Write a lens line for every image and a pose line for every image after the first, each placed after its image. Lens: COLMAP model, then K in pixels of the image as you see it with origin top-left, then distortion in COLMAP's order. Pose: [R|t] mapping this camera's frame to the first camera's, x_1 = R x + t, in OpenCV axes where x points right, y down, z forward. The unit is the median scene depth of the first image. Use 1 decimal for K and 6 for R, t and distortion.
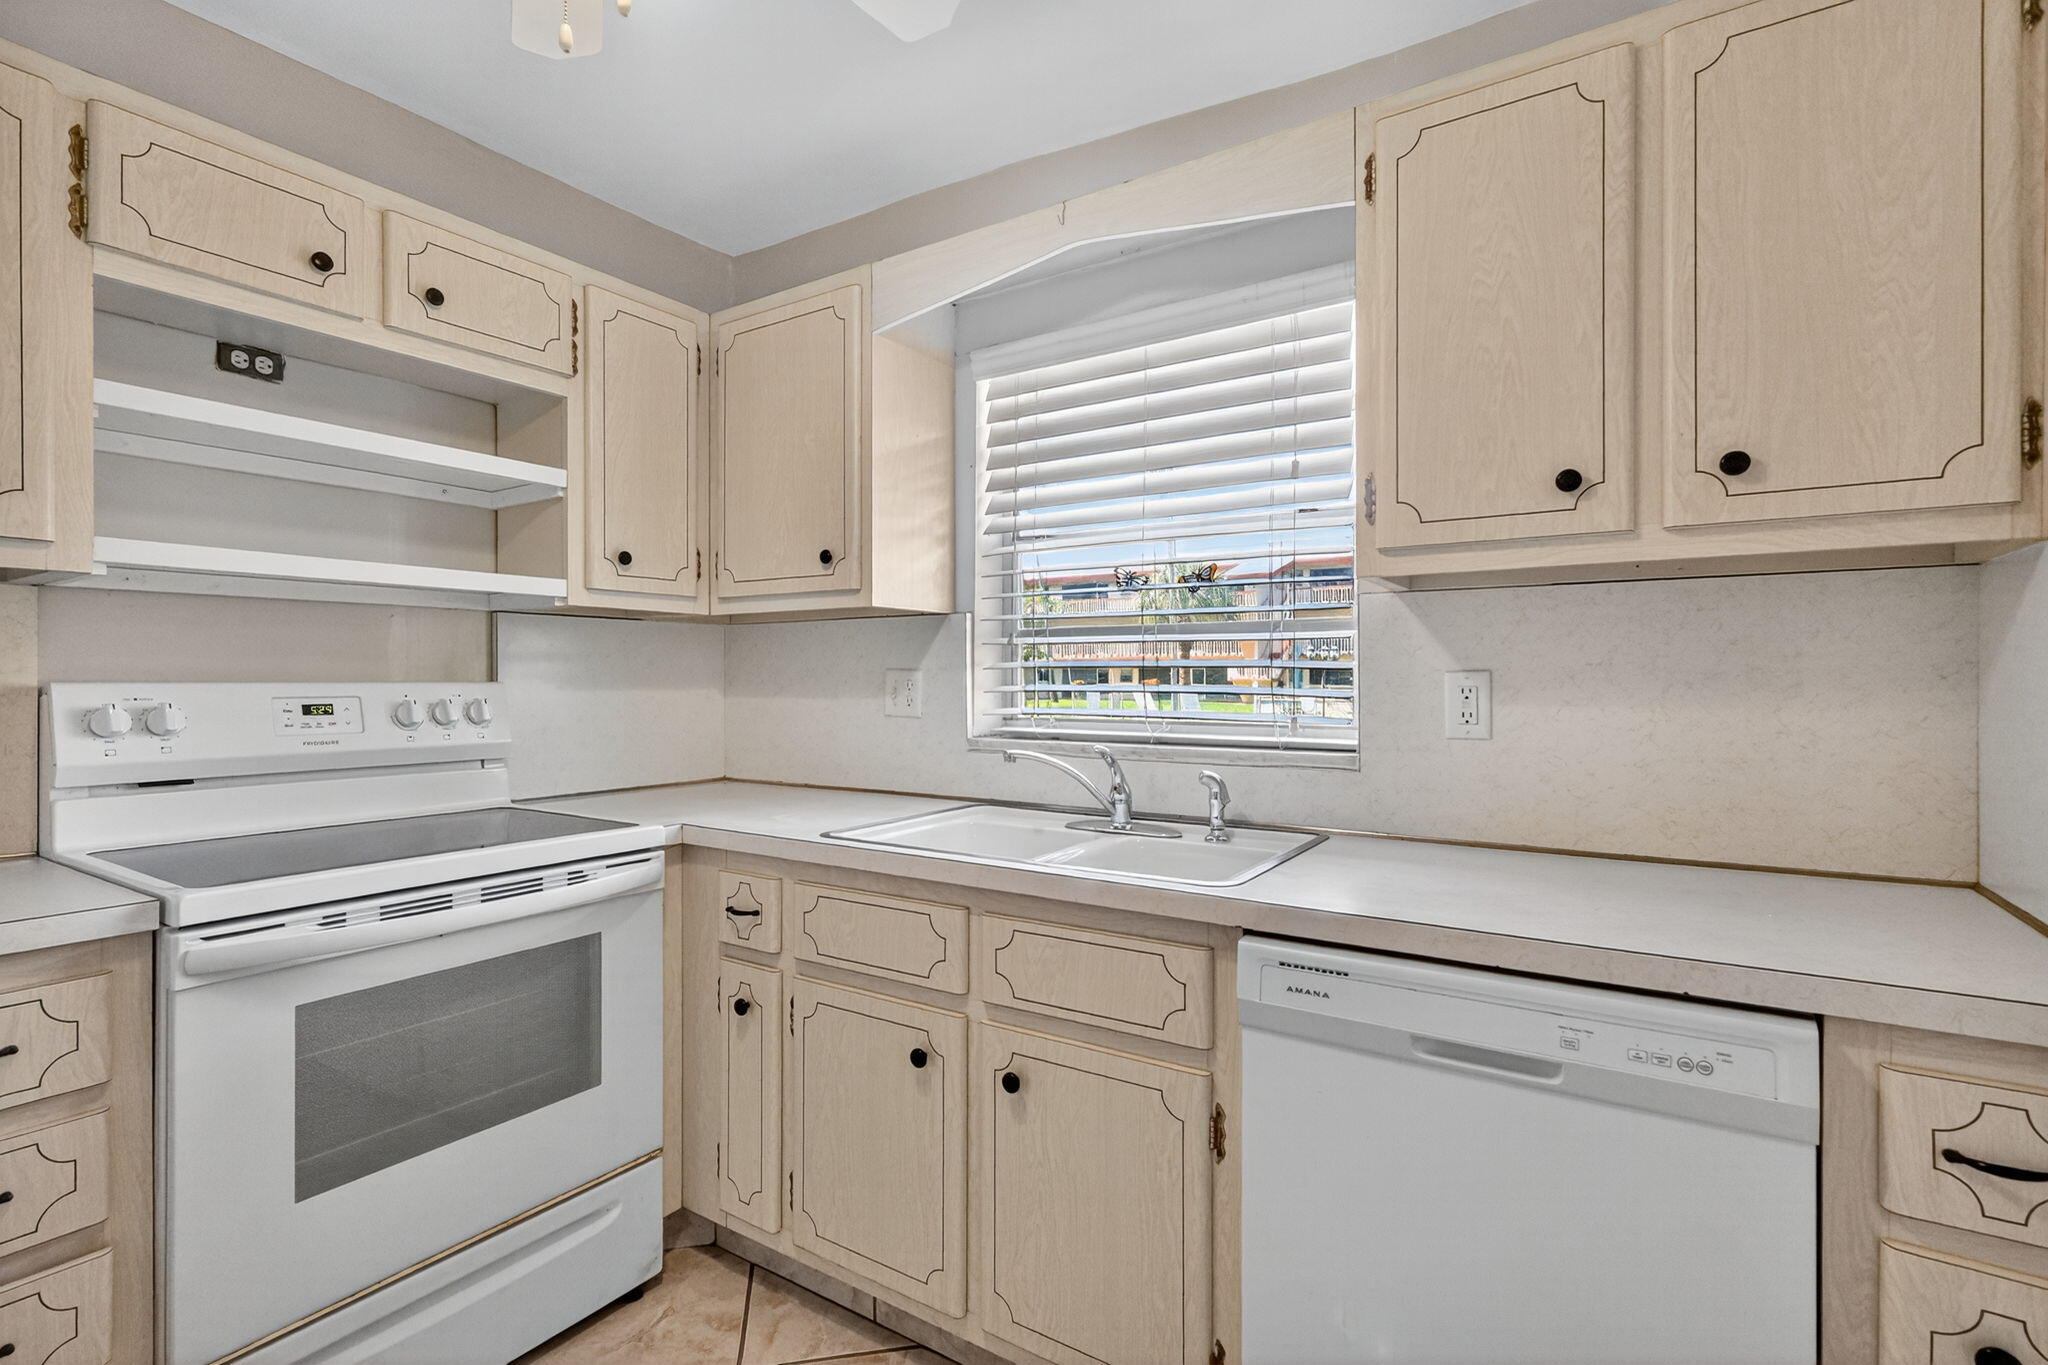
lens RADIAL K [[921.5, 0, 1024.0], [0, 921.5, 682.5], [0, 0, 1]] dist [-0.000330, 0.000024]
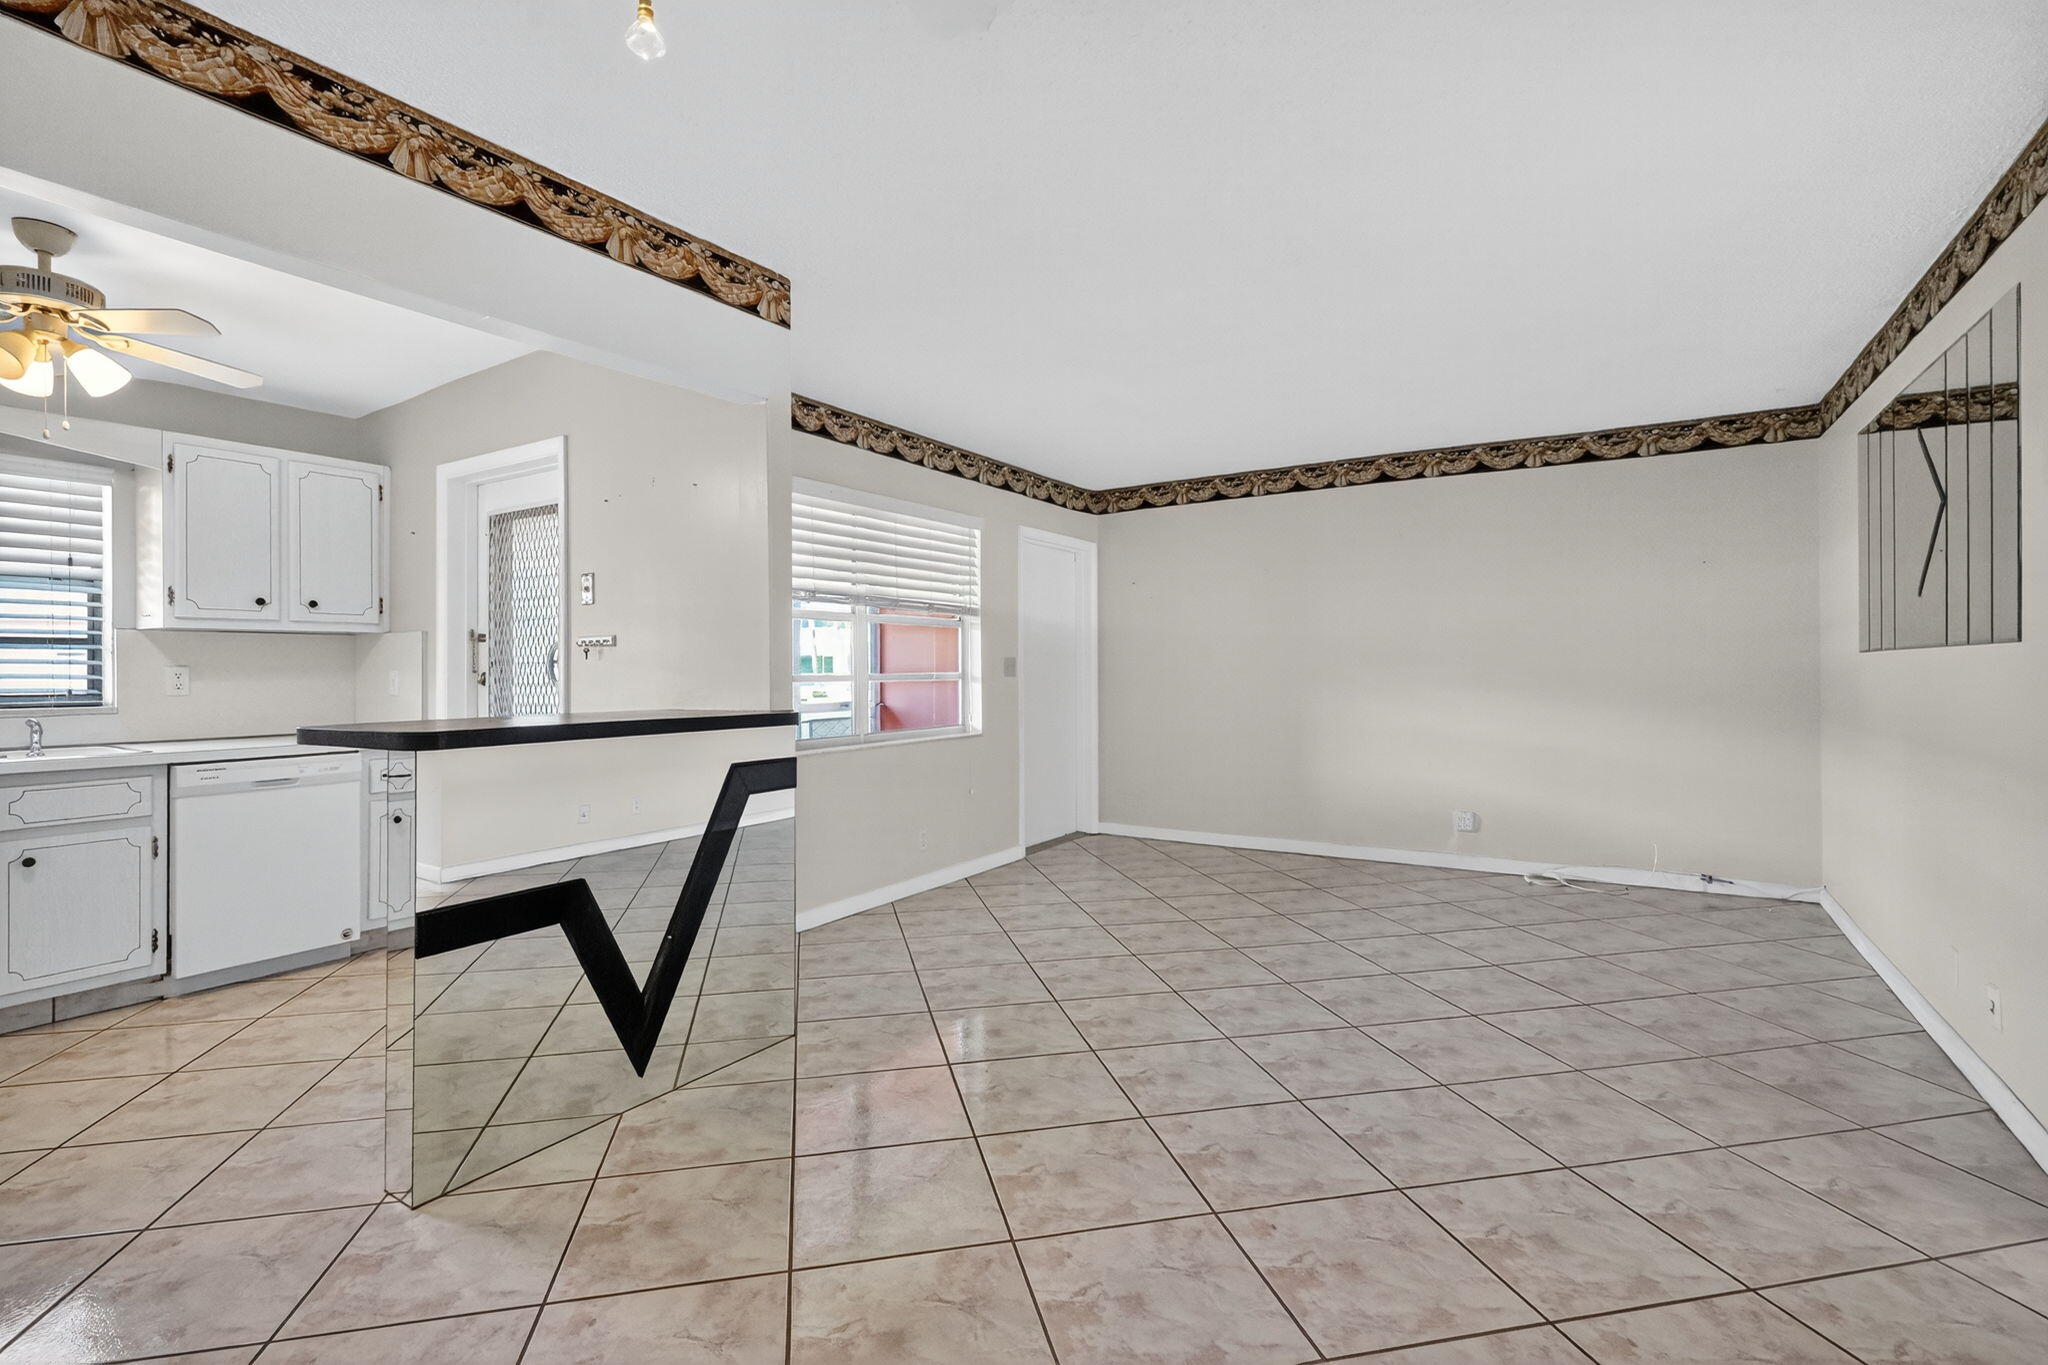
lens RADIAL K [[963.5, 0, 1017.3], [0, 963.5, 666.4], [0, 0, 1]] dist [0.001555, 0.000864]
pose [[-0.017194, 0.001436, 0.999851, -1.755718], [0.006116, 0.999980, -0.001331, 0.003846], [-0.999833, 0.006092, -0.017202, -0.941437]]
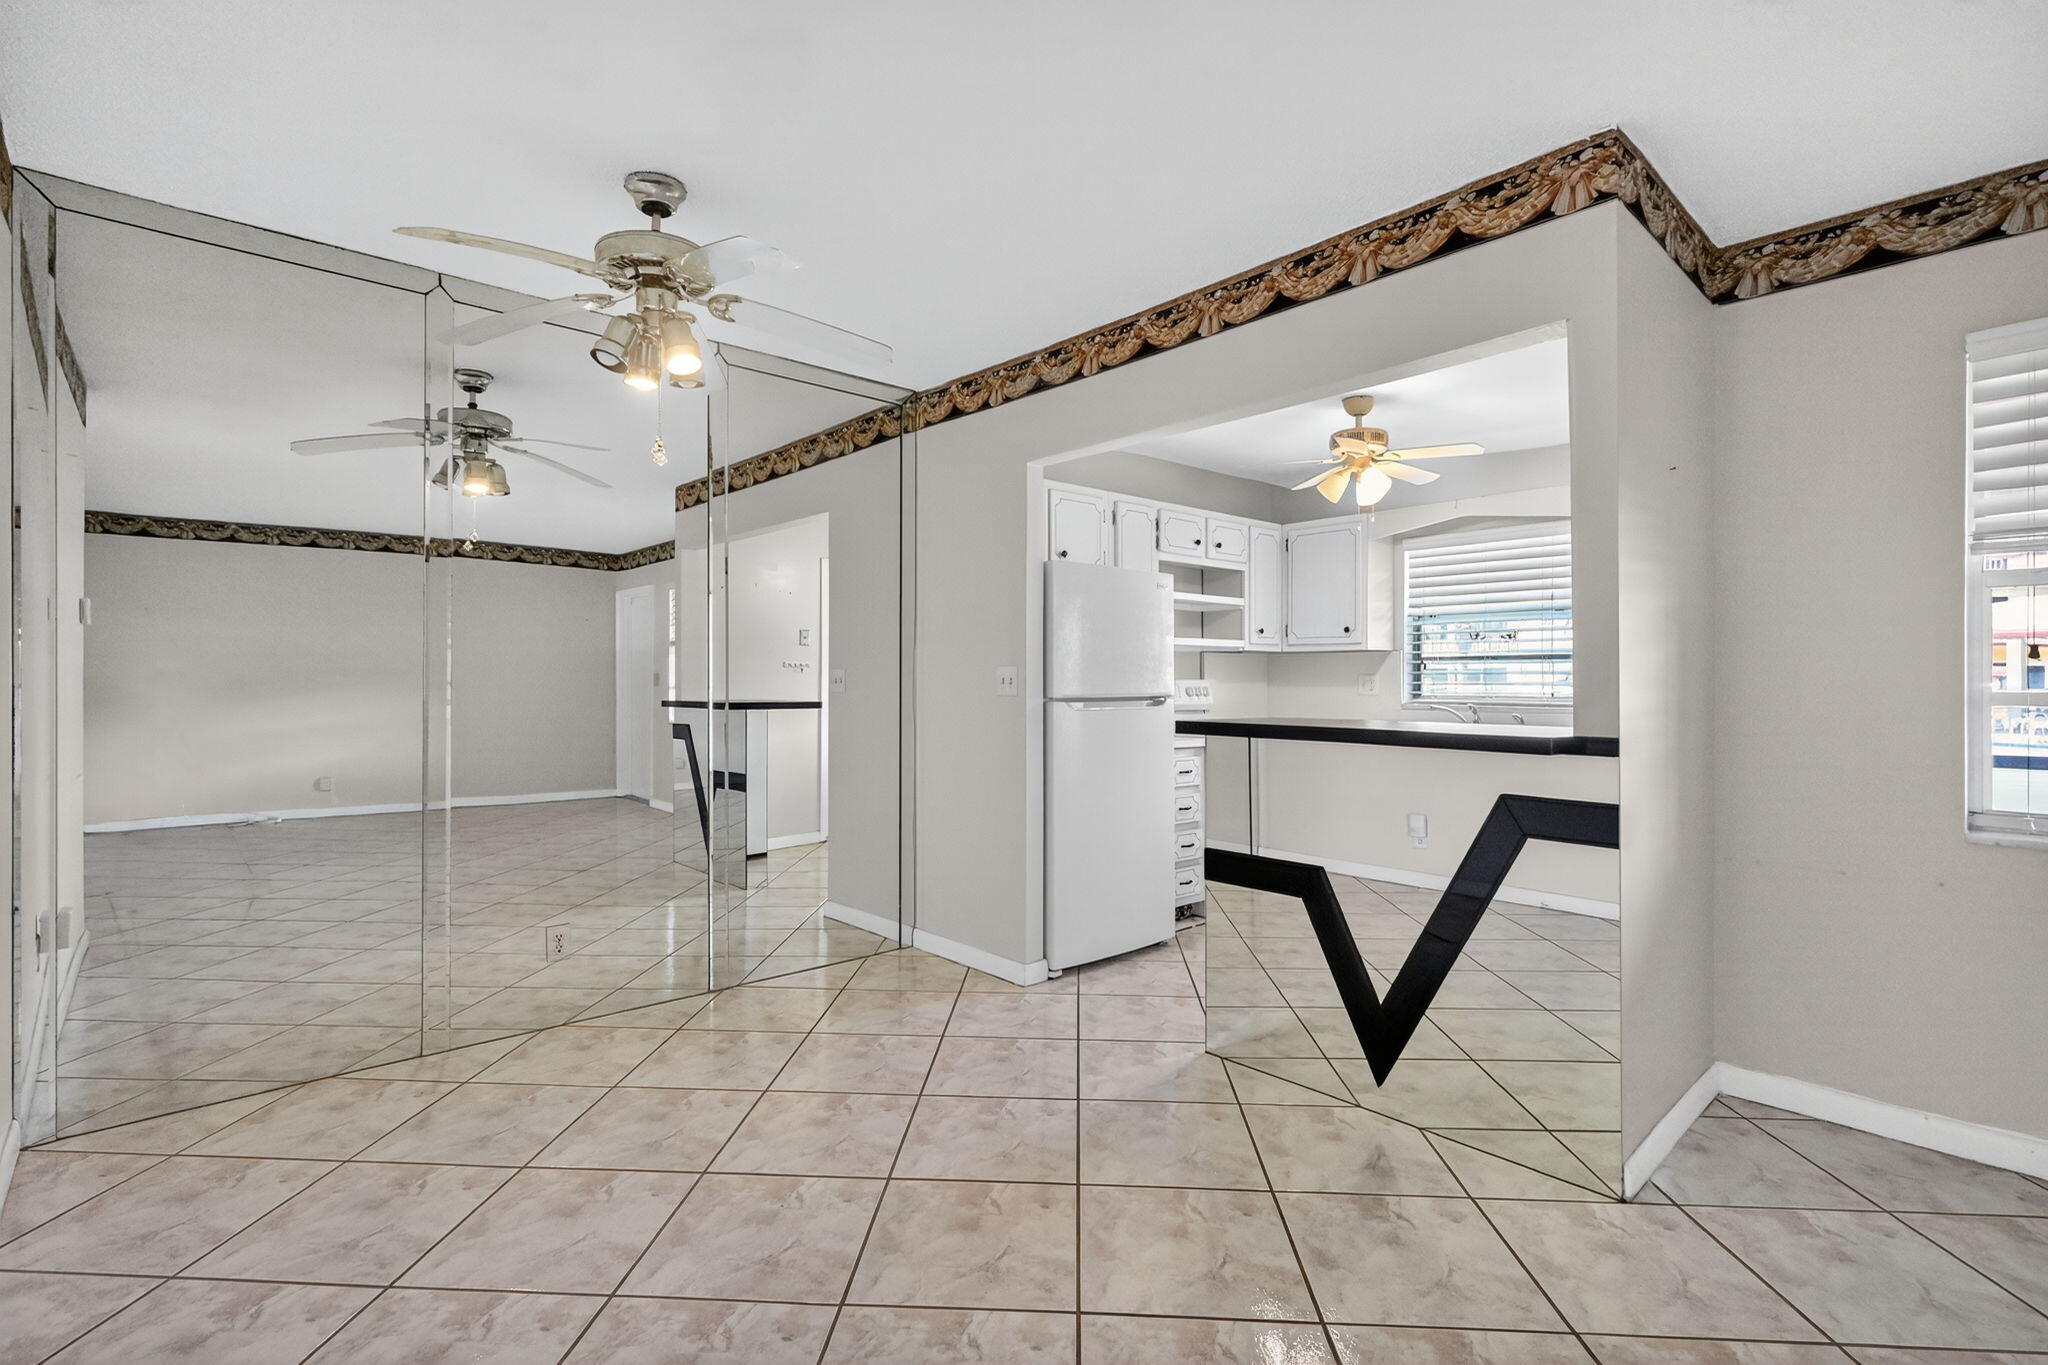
lens RADIAL K [[921.5, 0, 1024.0], [0, 921.5, 682.5], [0, 0, 1]] dist [-0.000330, 0.000024]
pose [[0.967294, 0.000665, -0.253655, -0.482230], [-0.000641, 1.000000, 0.000177, 0.007809], [0.253656, -0.000008, 0.967295, -1.859673]]
